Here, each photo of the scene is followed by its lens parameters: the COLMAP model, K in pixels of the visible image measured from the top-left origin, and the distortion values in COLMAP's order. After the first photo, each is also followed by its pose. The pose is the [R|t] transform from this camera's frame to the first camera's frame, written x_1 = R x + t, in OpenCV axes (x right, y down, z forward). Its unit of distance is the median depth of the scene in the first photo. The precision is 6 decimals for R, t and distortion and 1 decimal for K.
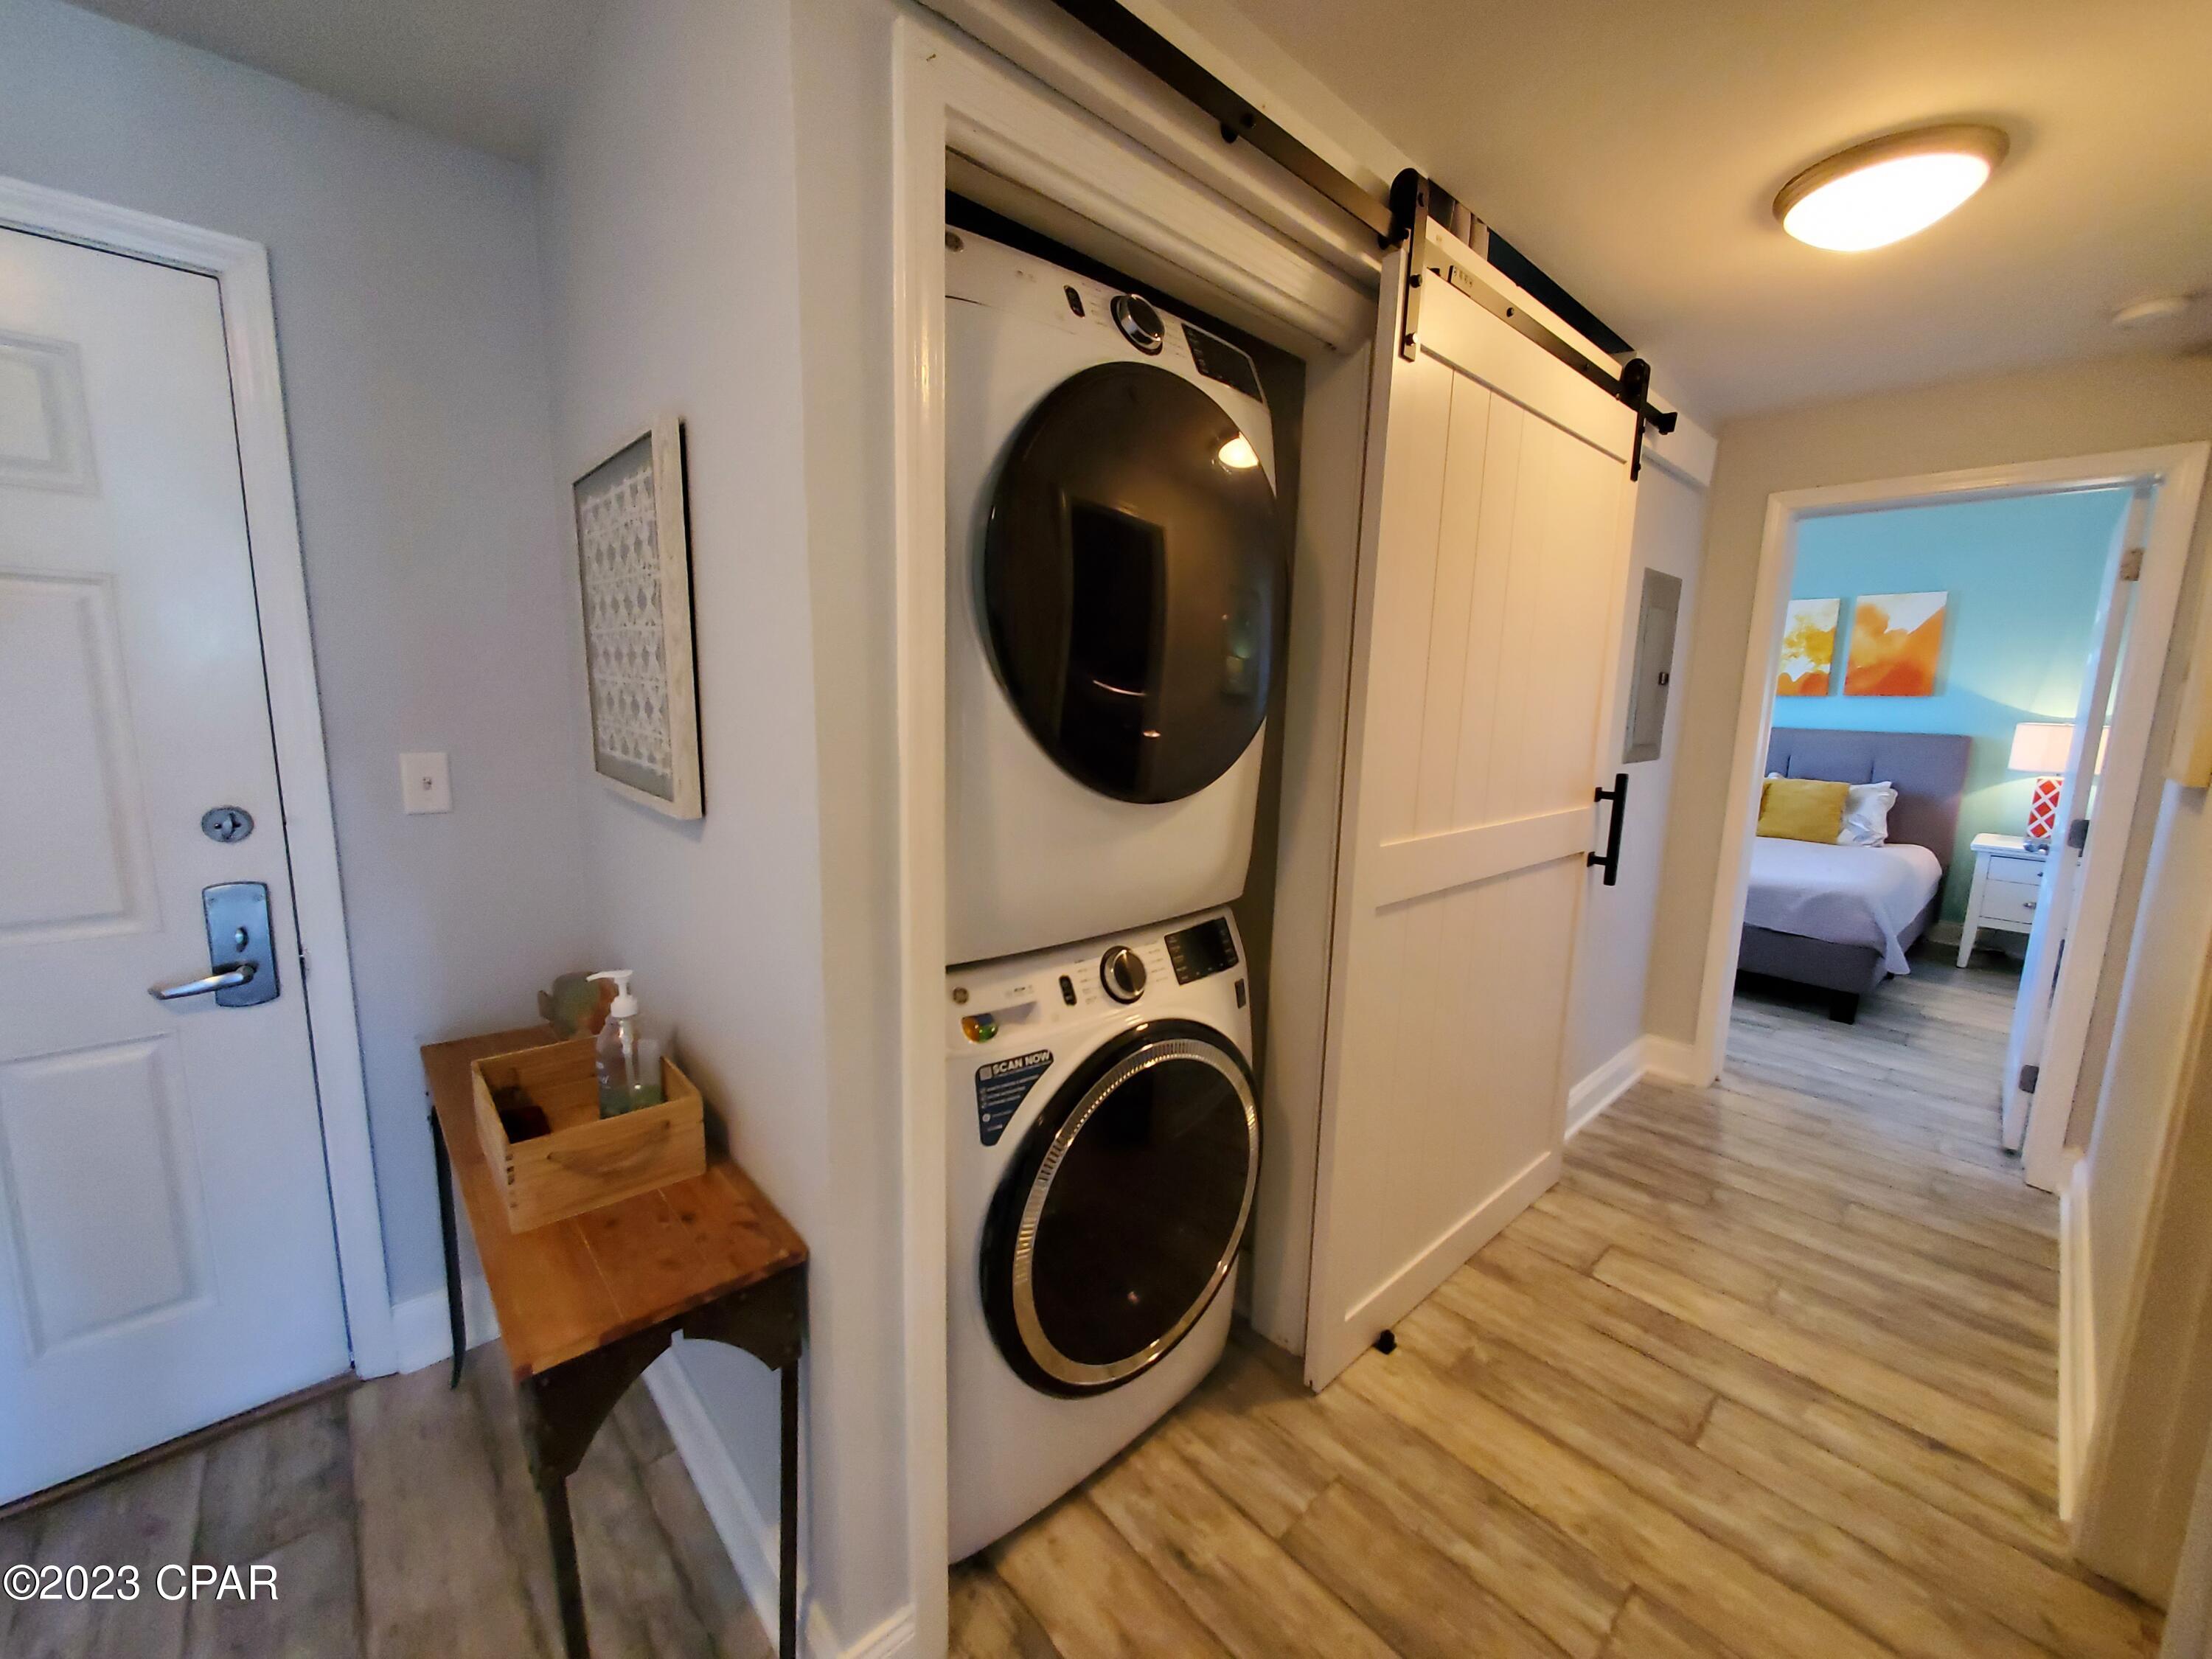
lens RADIAL K [[878.7, 0, 1109.2], [0, 878.7, 833.3], [0, 0, 1]] dist [0.004271, -0.000503]
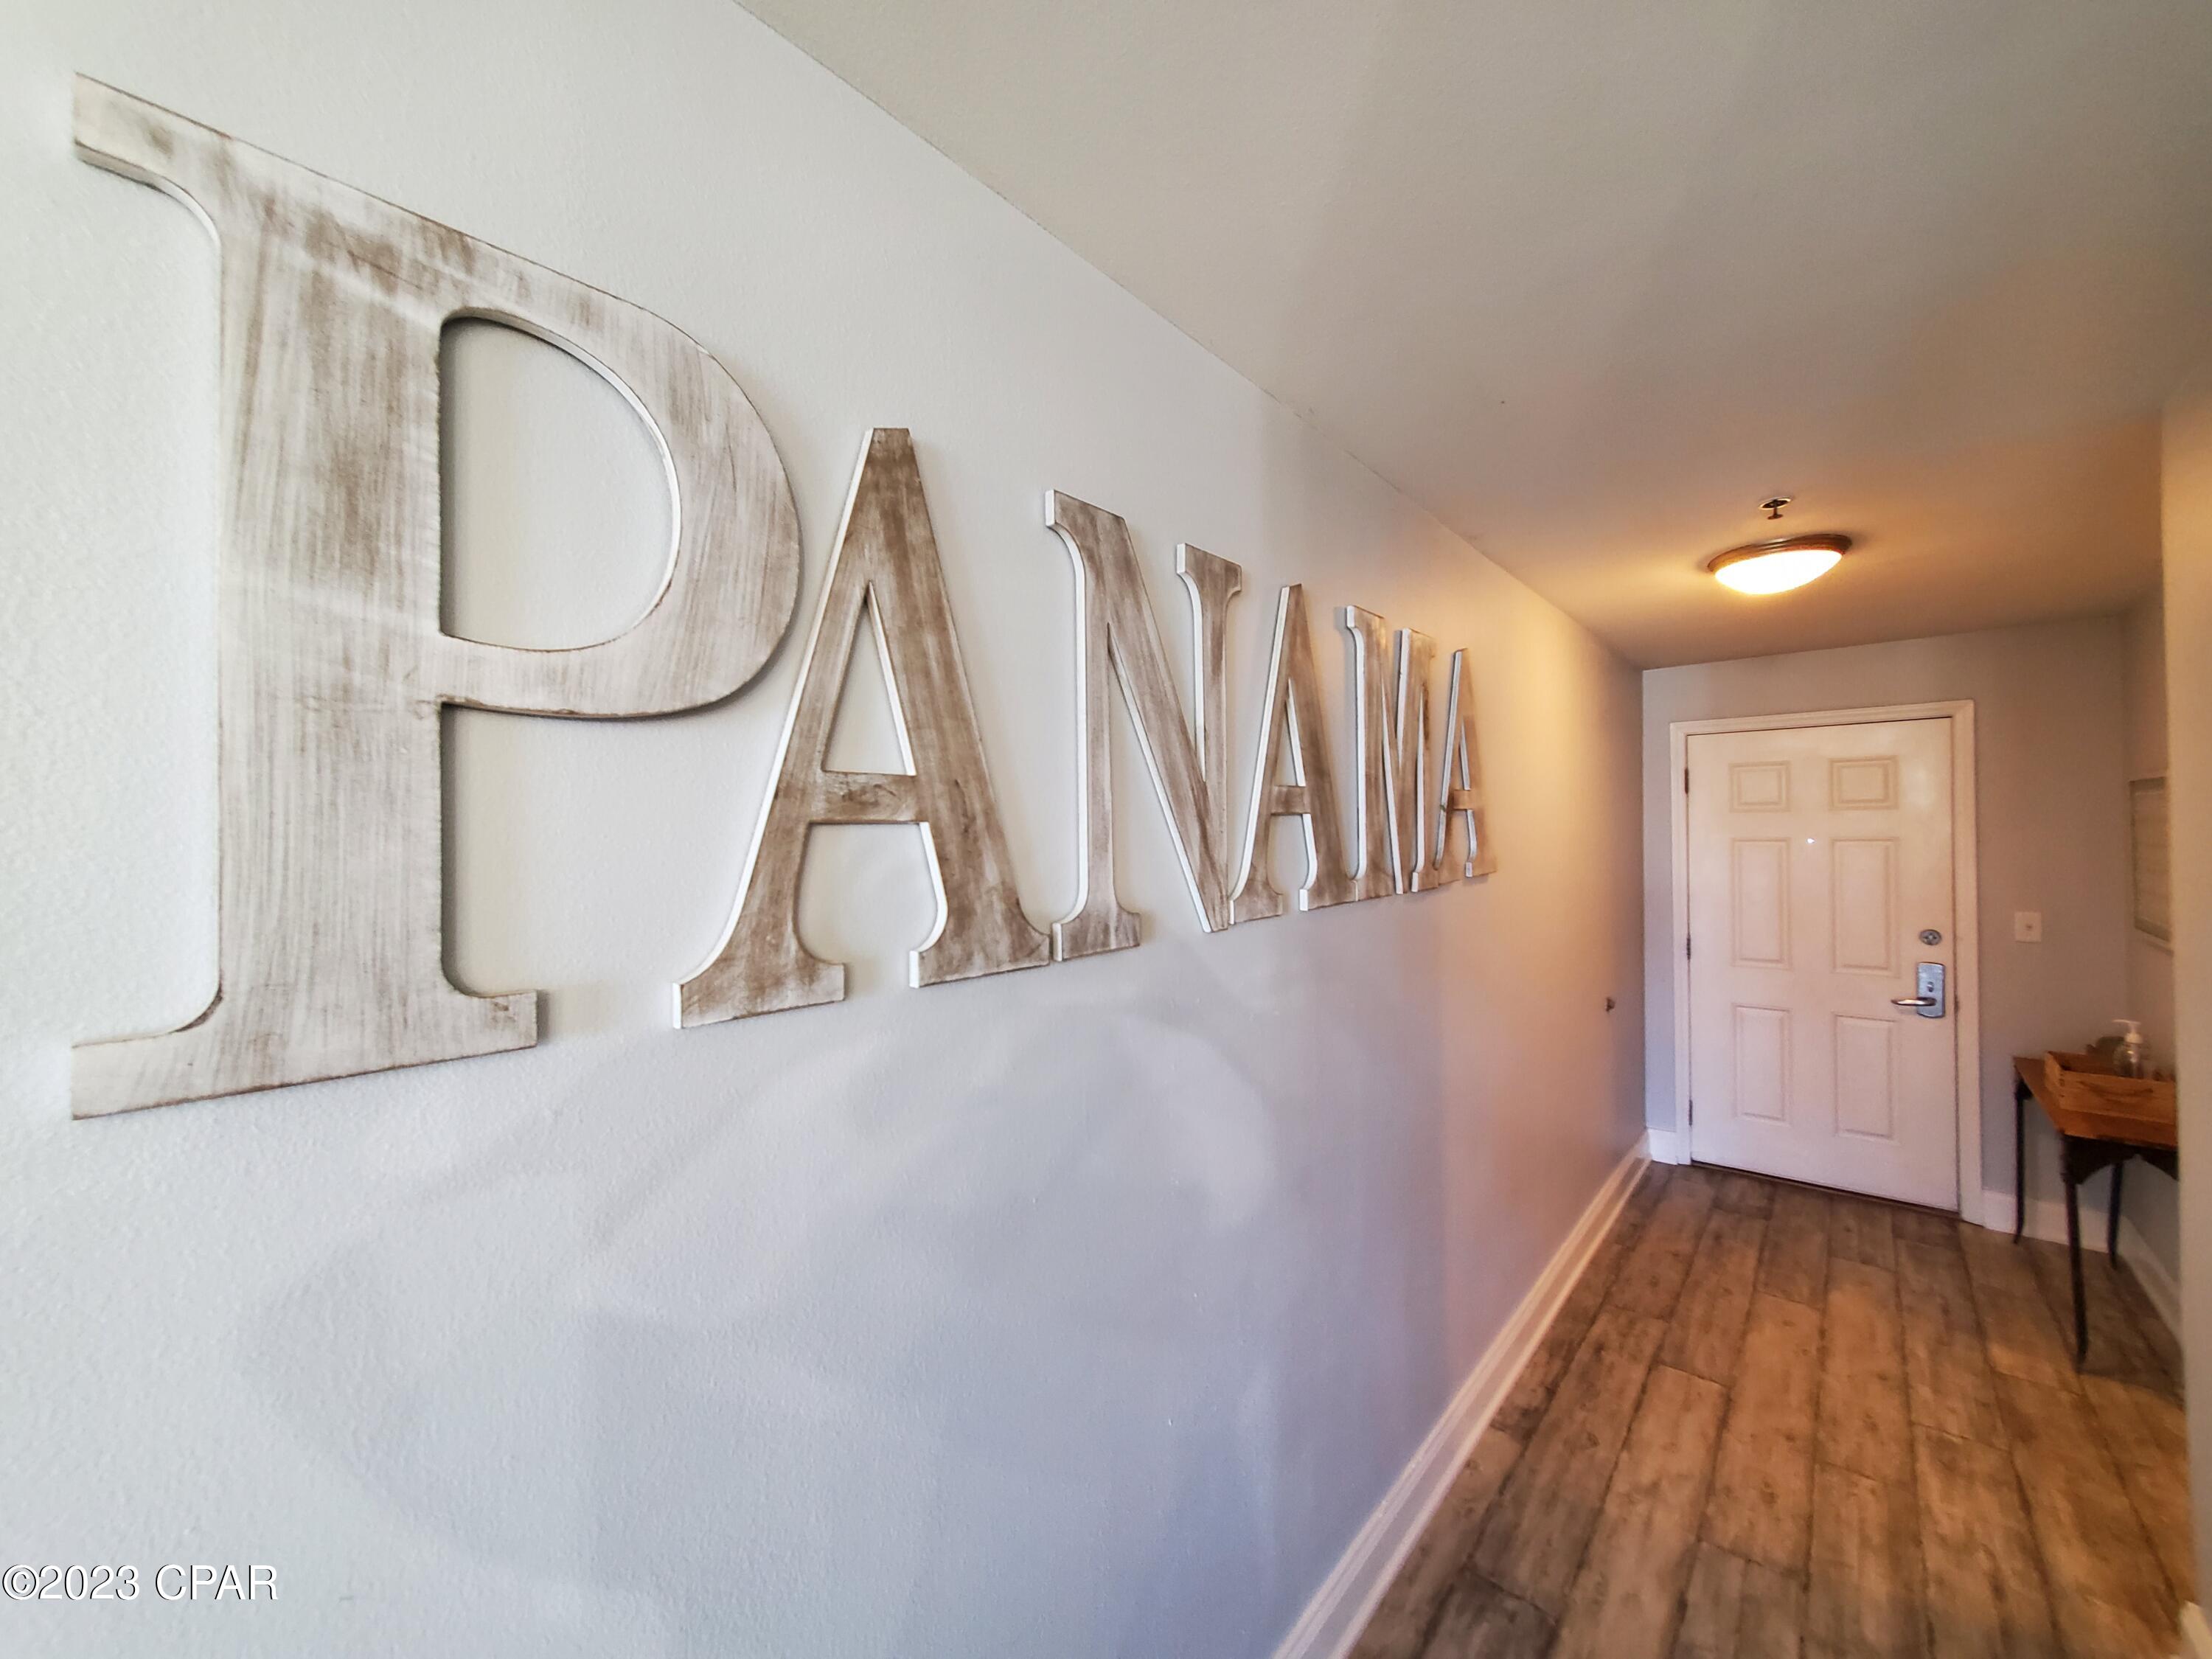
lens RADIAL K [[878.7, 0, 1108.2], [0, 878.7, 828.8], [0, 0, 1]] dist [0.004271, -0.000503]
pose [[0.129665, -0.030898, -0.991076, 1.090214], [-0.143820, 0.988359, -0.049629, 0.139304], [0.981072, 0.148972, 0.123712, -1.532346]]
